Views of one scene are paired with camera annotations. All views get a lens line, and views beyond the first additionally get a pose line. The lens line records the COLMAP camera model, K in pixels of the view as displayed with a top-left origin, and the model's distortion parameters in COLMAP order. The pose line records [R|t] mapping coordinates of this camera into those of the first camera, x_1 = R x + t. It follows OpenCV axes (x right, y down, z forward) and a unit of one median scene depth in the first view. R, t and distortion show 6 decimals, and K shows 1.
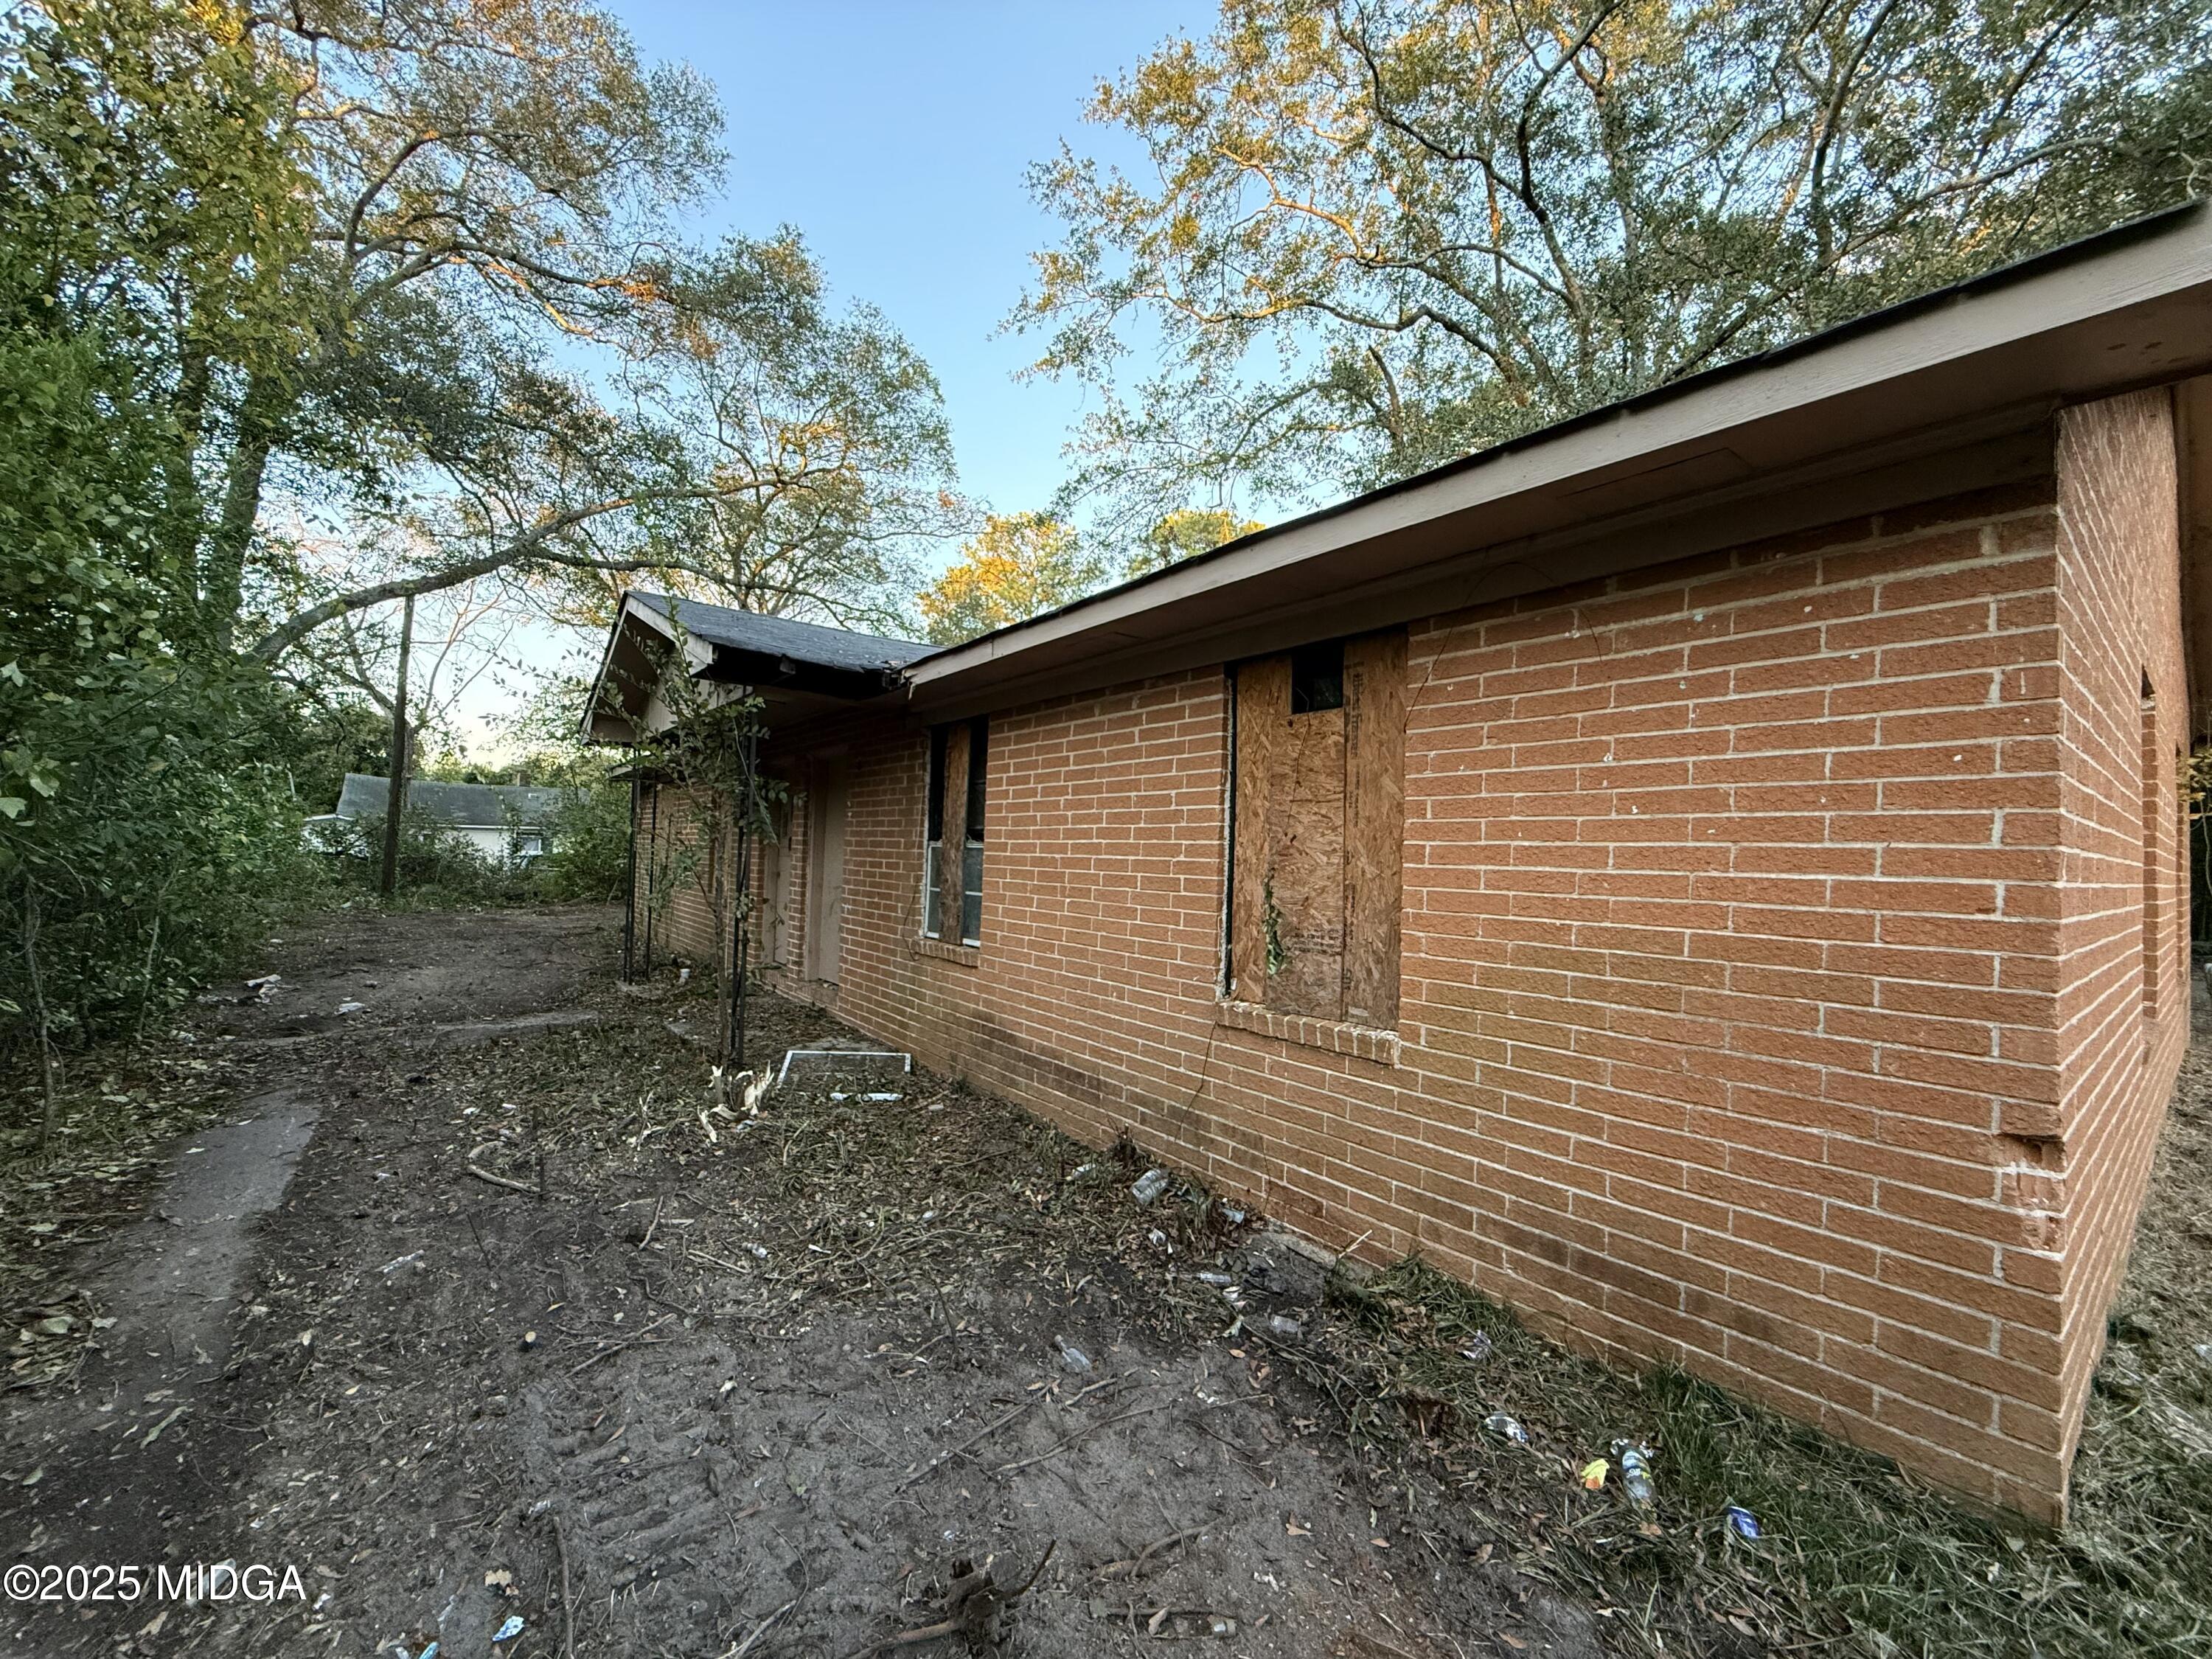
lens RADIAL K [[883.0, 0, 1097.7], [0, 883.0, 832.0], [0, 0, 1]] dist [0.000613, -0.000146]
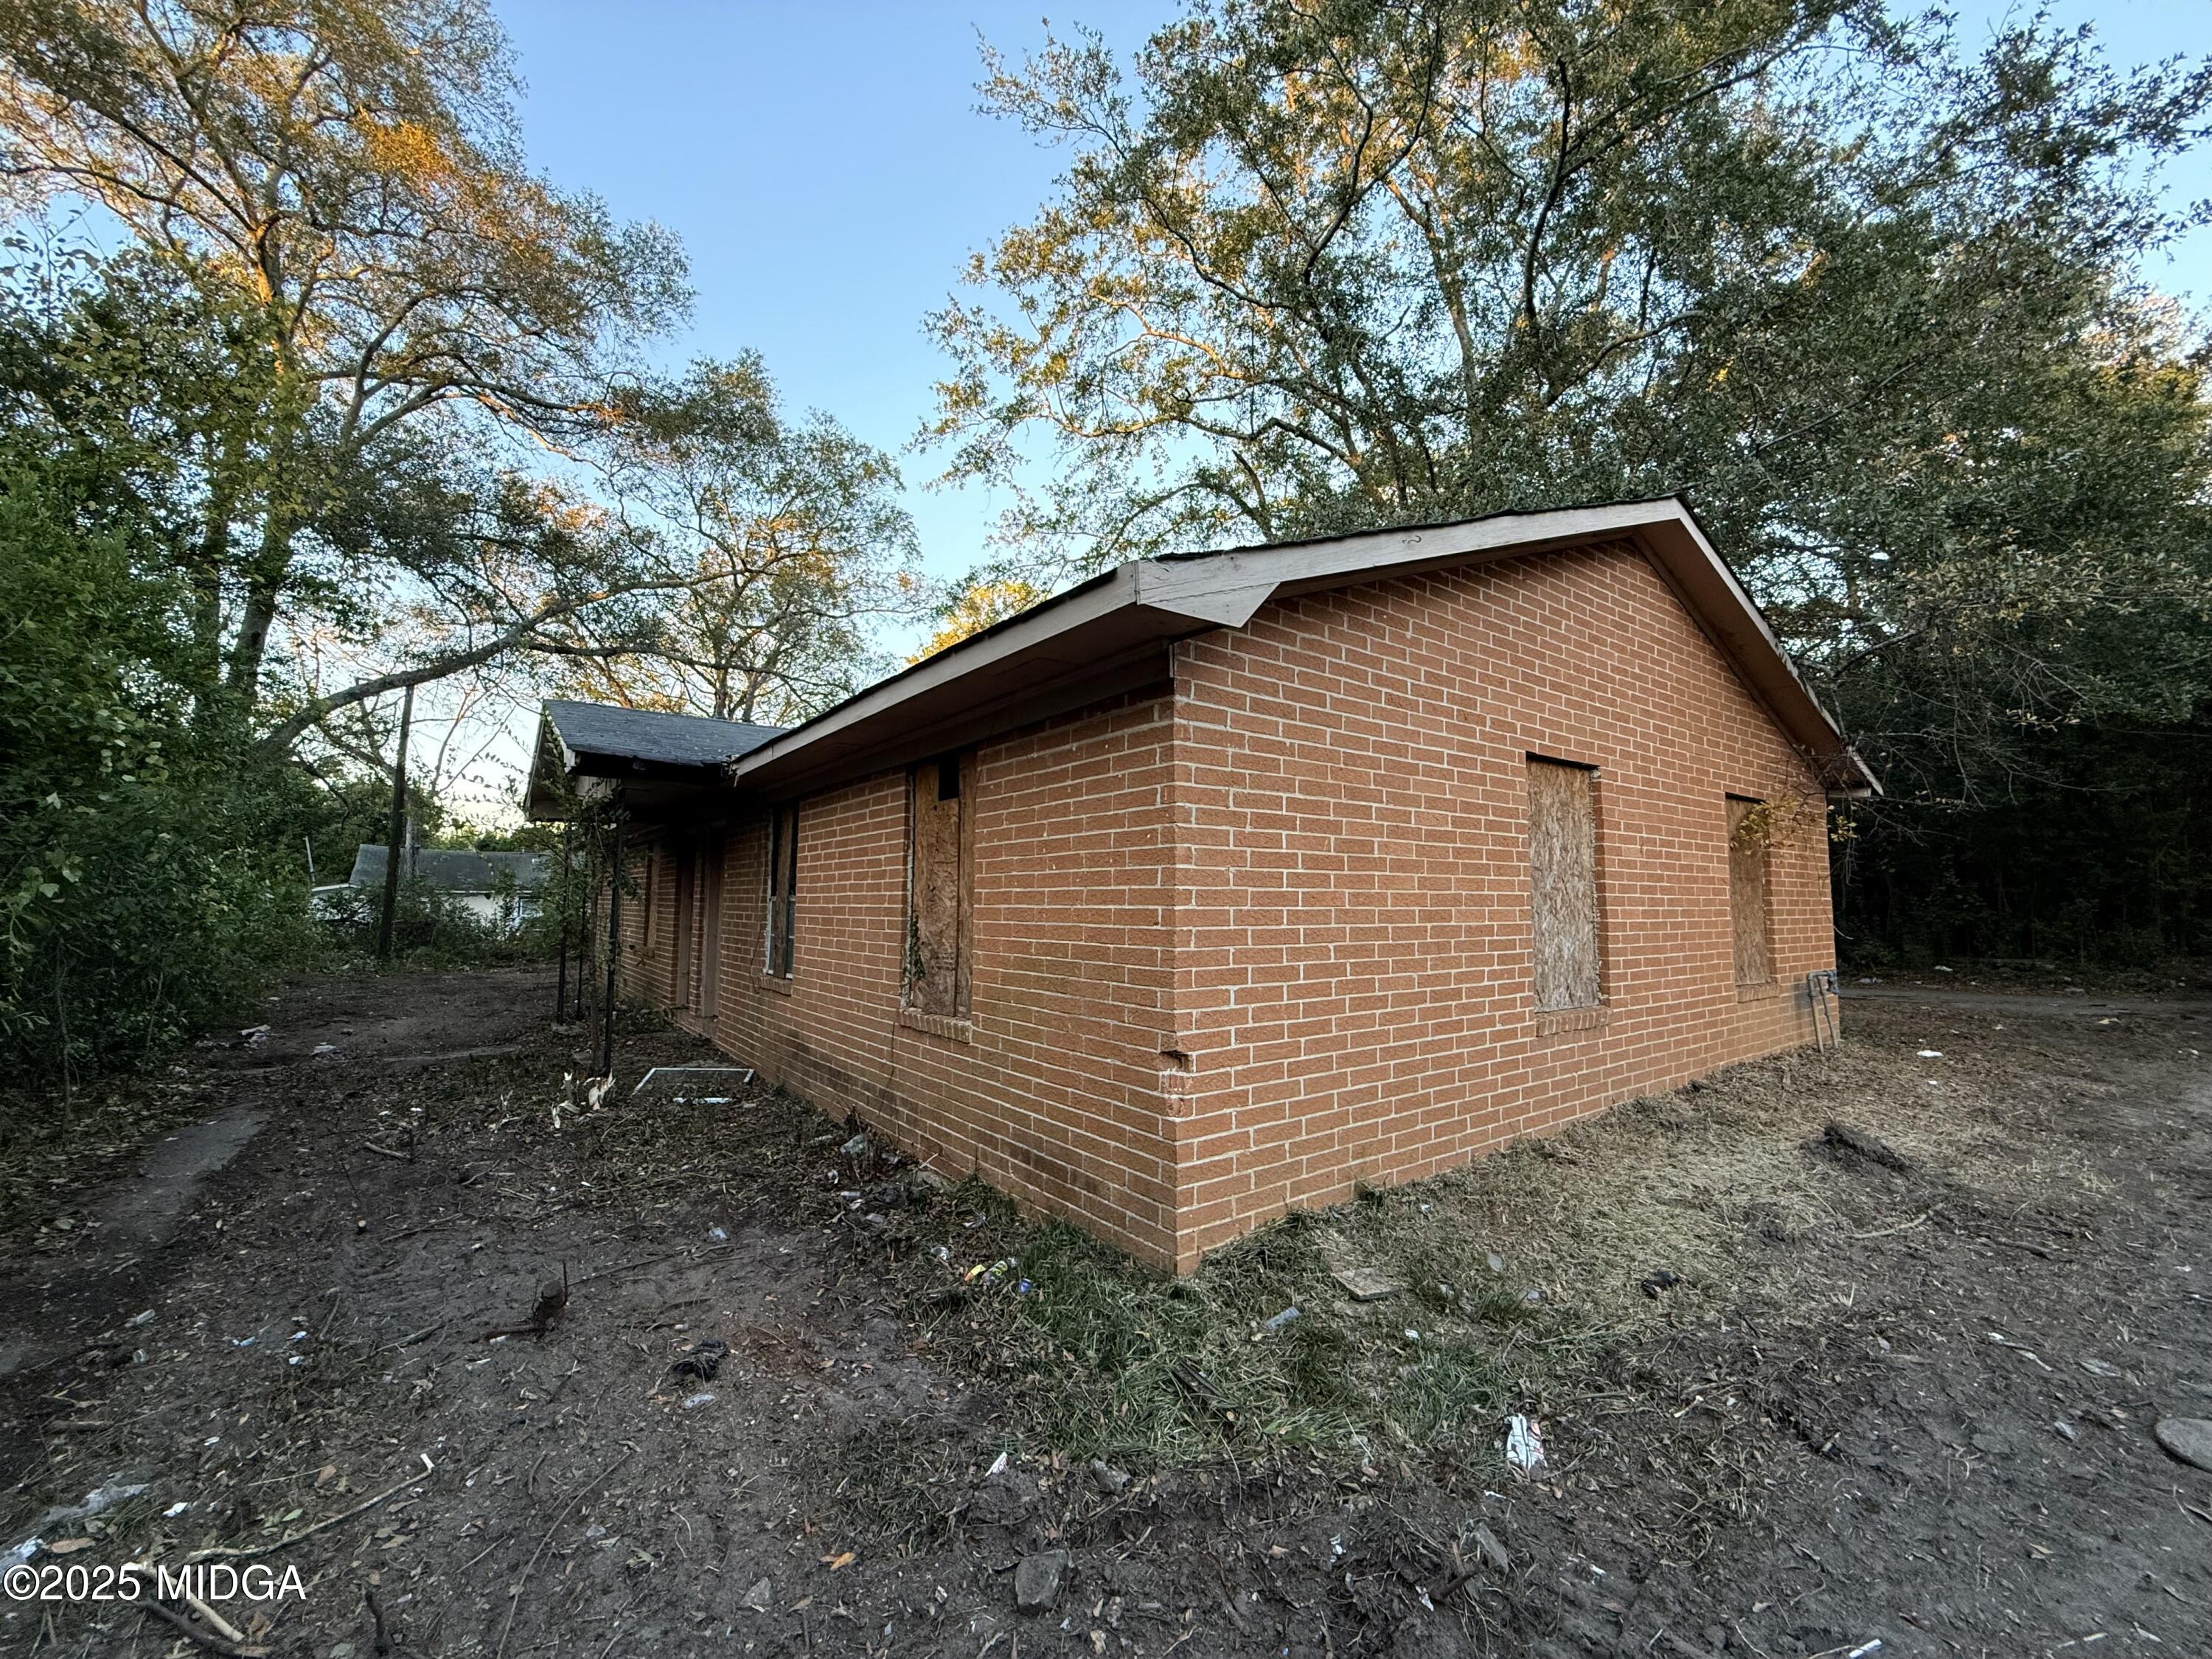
lens RADIAL K [[883.0, 0, 1097.7], [0, 883.0, 832.0], [0, 0, 1]] dist [0.000613, -0.000146]
pose [[0.999538, -0.025440, -0.016610, 0.216209], [0.024464, 0.998101, -0.056524, 0.000971], [0.018017, 0.056092, 0.998263, -0.176570]]
